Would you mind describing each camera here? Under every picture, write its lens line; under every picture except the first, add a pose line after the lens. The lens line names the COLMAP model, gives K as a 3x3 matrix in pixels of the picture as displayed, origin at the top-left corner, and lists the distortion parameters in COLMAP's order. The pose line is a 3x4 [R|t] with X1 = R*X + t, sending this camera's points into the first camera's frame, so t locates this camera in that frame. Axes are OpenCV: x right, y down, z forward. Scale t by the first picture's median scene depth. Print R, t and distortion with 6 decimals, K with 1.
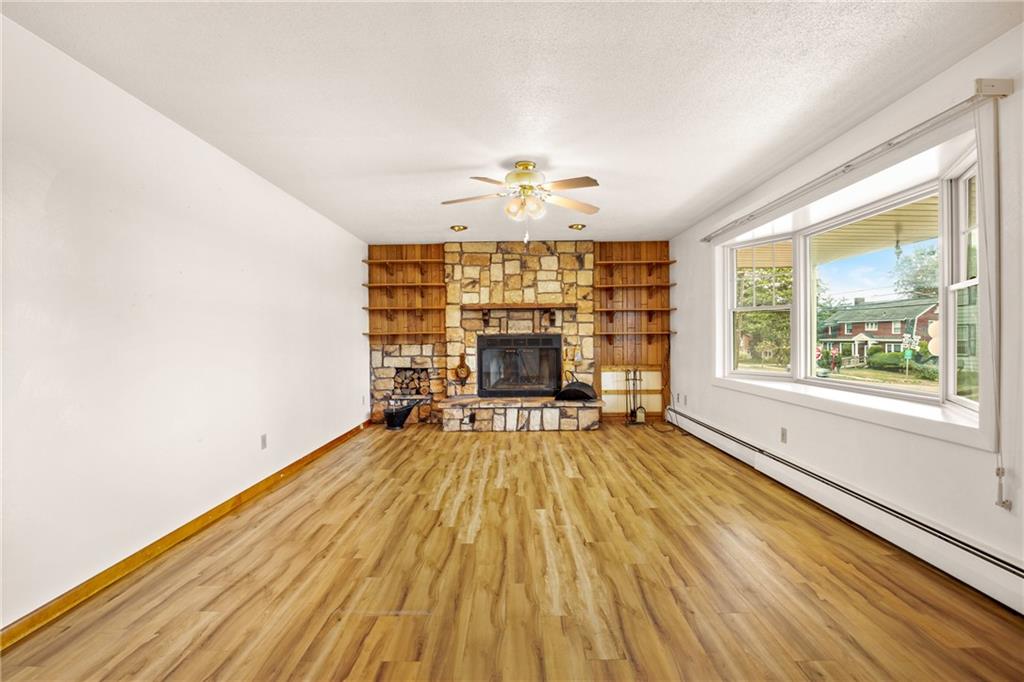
lens RADIAL K [[482.8, 0, 509.4], [0, 482.8, 336.3], [0, 0, 1]] dist [-0.029639, 0.003504]
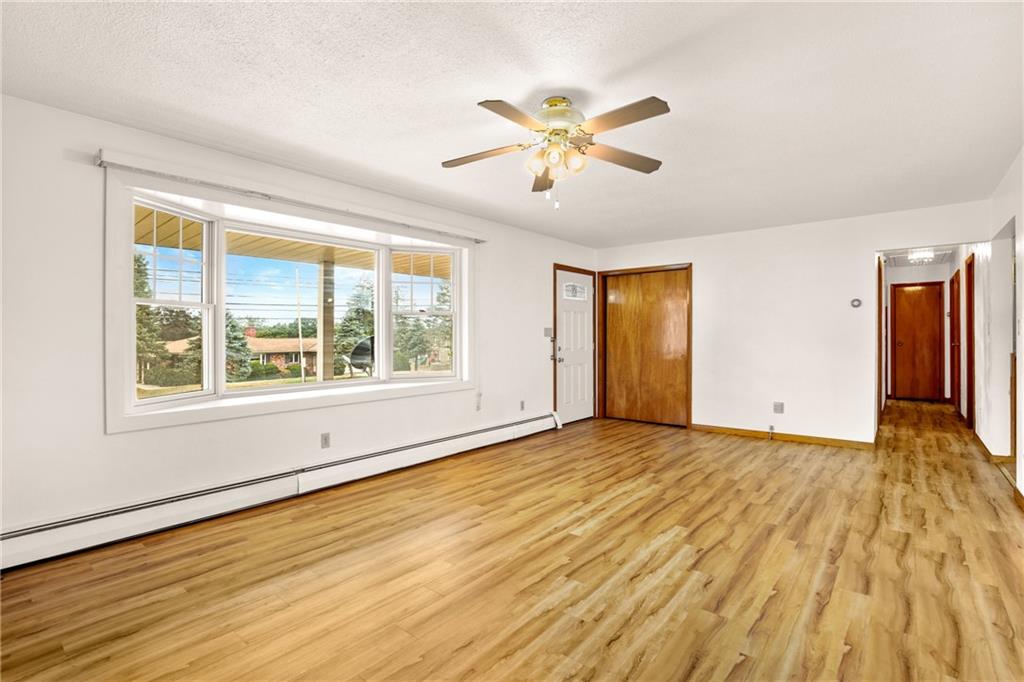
lens RADIAL K [[482.8, 0, 492.9], [0, 482.8, 341.2], [0, 0, 1]] dist [-0.029639, 0.003504]
pose [[-0.761167, 0.010373, 0.648472, -0.419911], [0.014560, 0.999893, 0.001096, 0.005712], [-0.648392, 0.010276, -0.761237, 1.880396]]
